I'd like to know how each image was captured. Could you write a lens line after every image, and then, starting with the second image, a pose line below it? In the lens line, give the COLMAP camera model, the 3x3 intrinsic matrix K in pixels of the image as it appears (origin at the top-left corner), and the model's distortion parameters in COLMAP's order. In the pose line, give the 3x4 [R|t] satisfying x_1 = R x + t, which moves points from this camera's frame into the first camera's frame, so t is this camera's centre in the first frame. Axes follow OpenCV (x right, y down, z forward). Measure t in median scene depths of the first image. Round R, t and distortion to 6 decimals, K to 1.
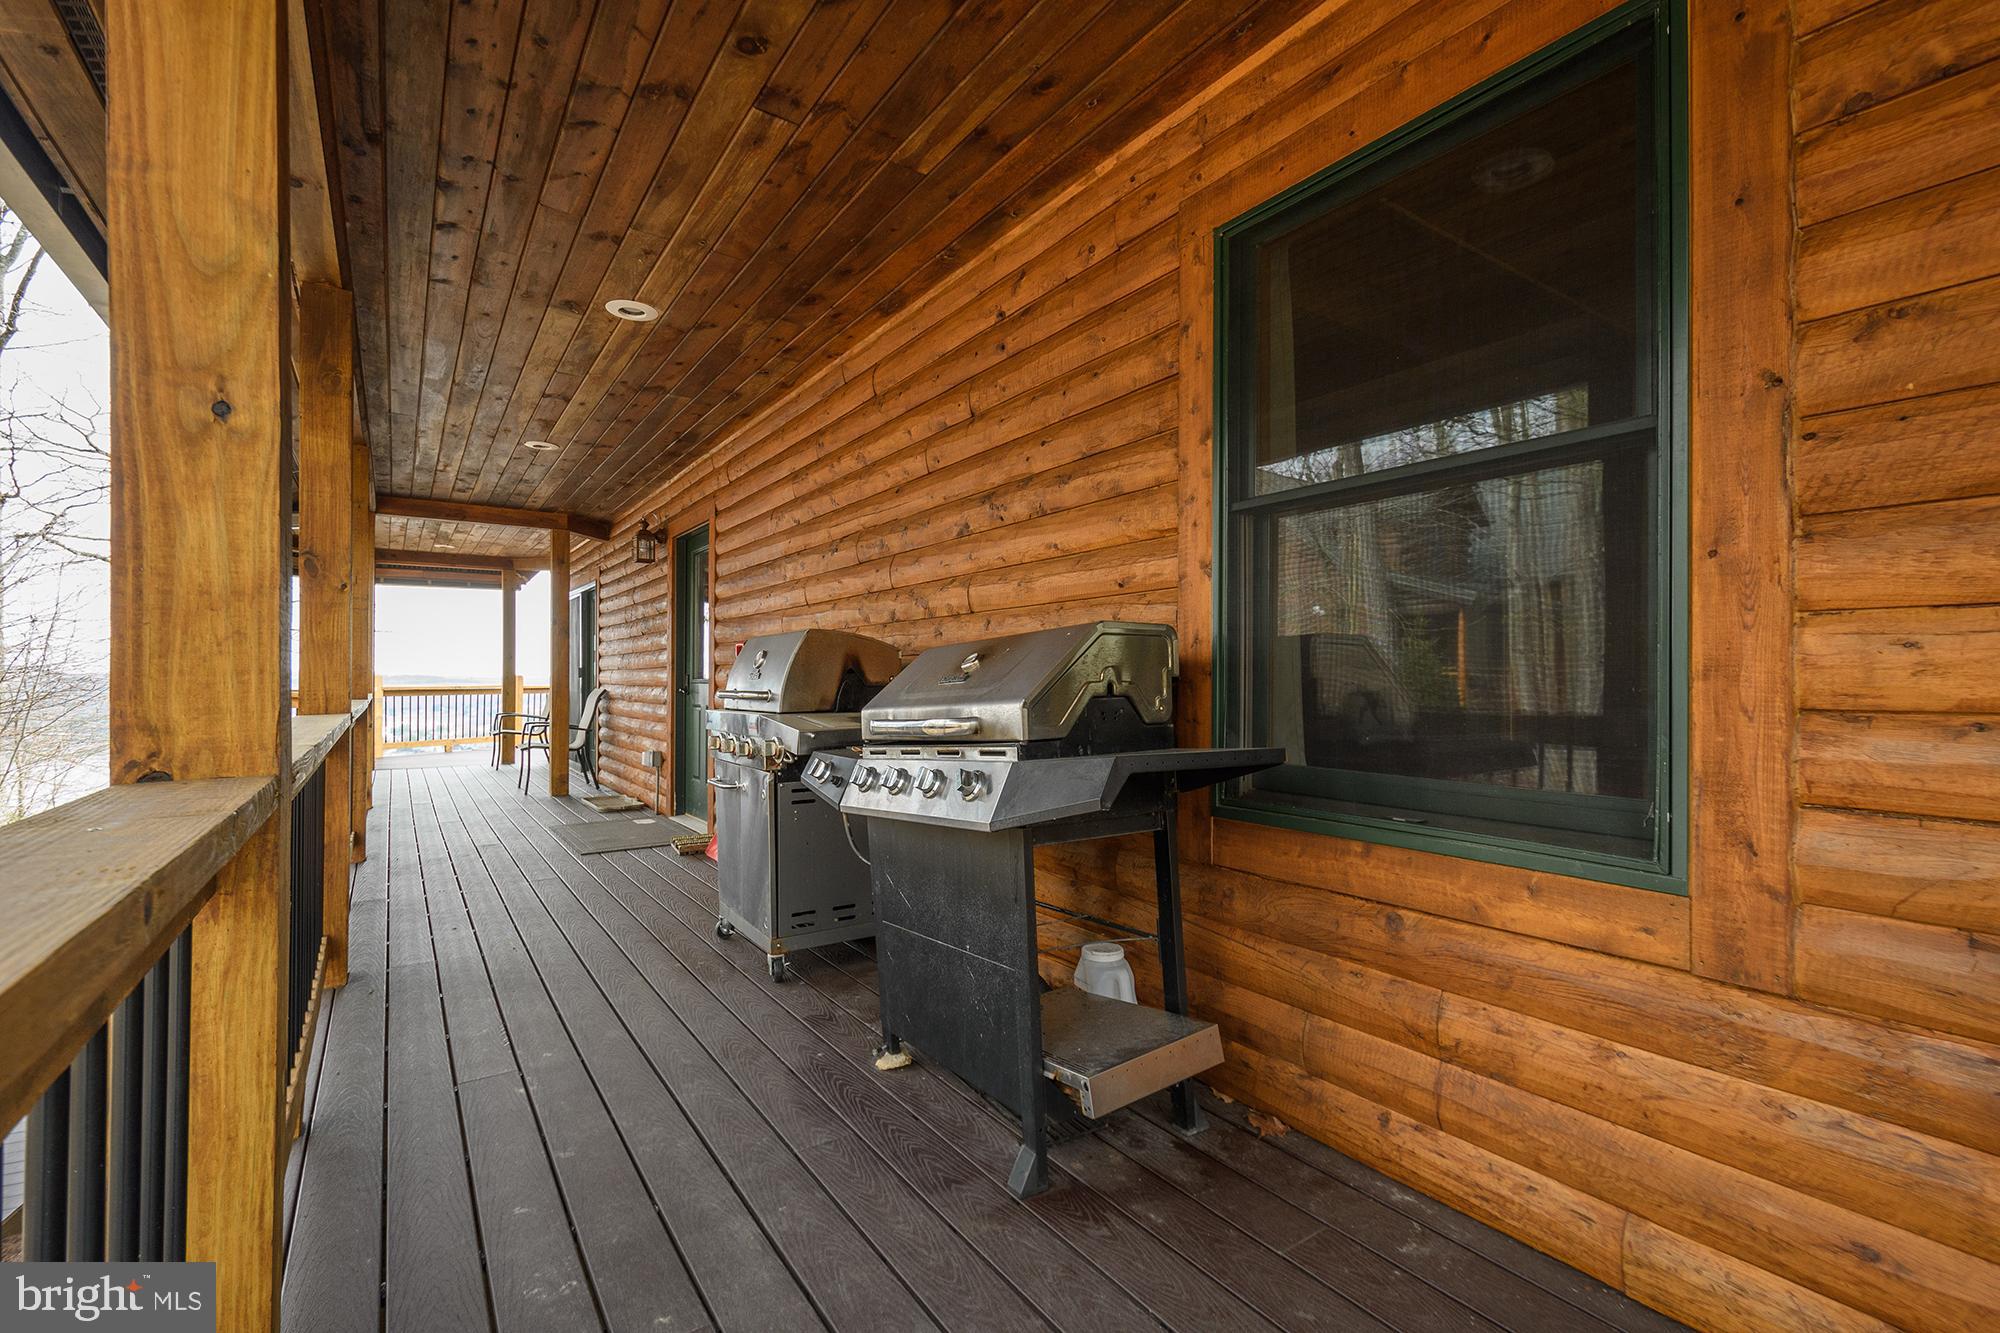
lens RADIAL K [[850.9, 0, 999.6], [0, 850.9, 669.6], [0, 0, 1]] dist [0.000259, 0.000266]
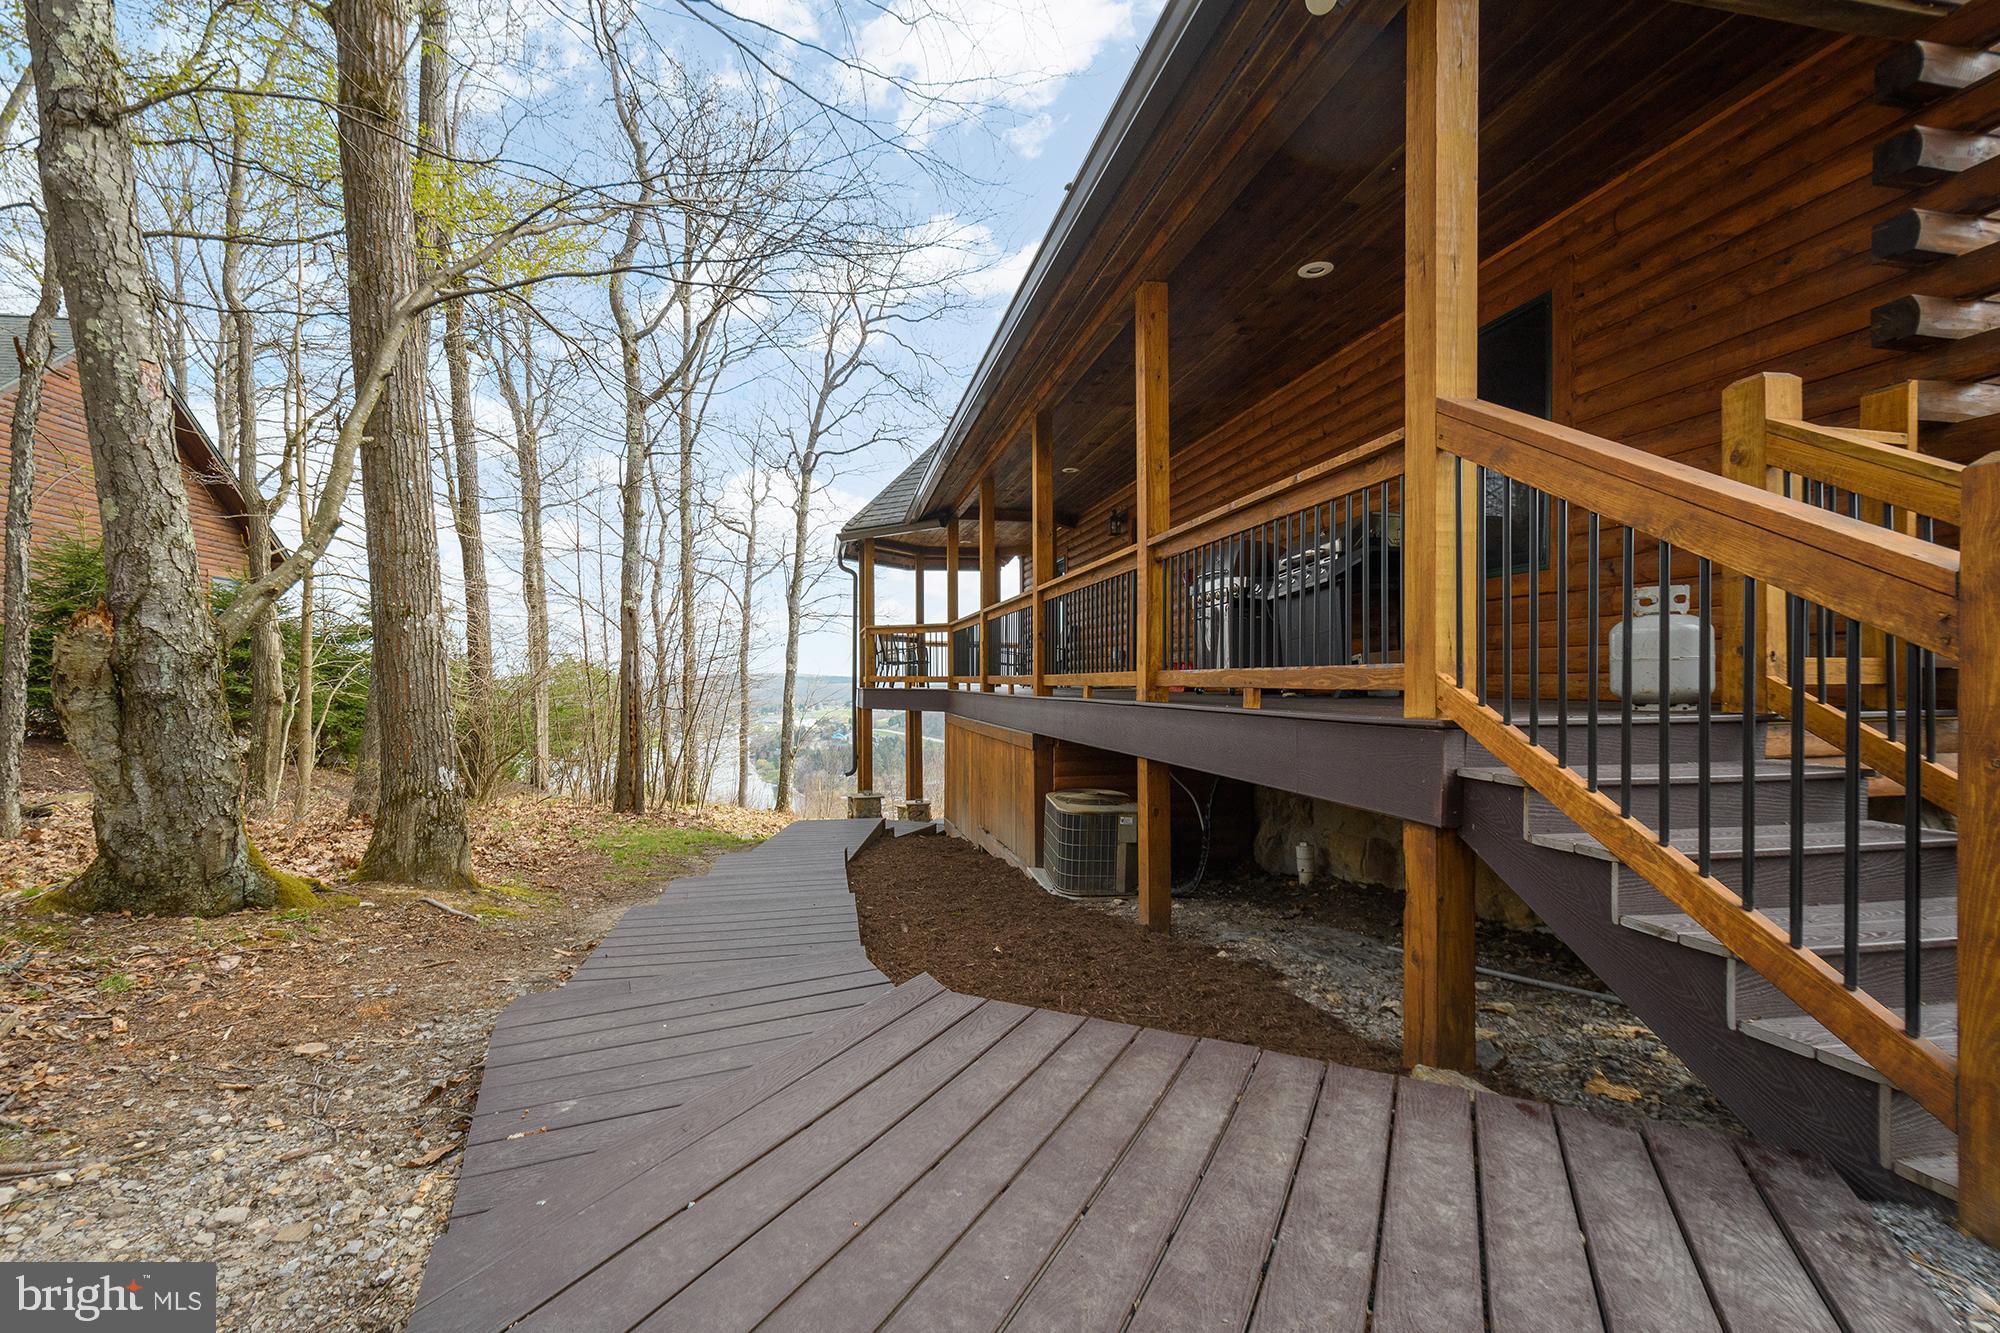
lens RADIAL K [[850.9, 0, 997.4], [0, 850.9, 674.6], [0, 0, 1]] dist [0.000259, 0.000266]
pose [[0.916344, 0.001587, -0.400390, 0.070864], [0.000481, 0.999987, 0.005064, 0.284948], [0.400393, -0.004833, 0.916331, -1.257730]]
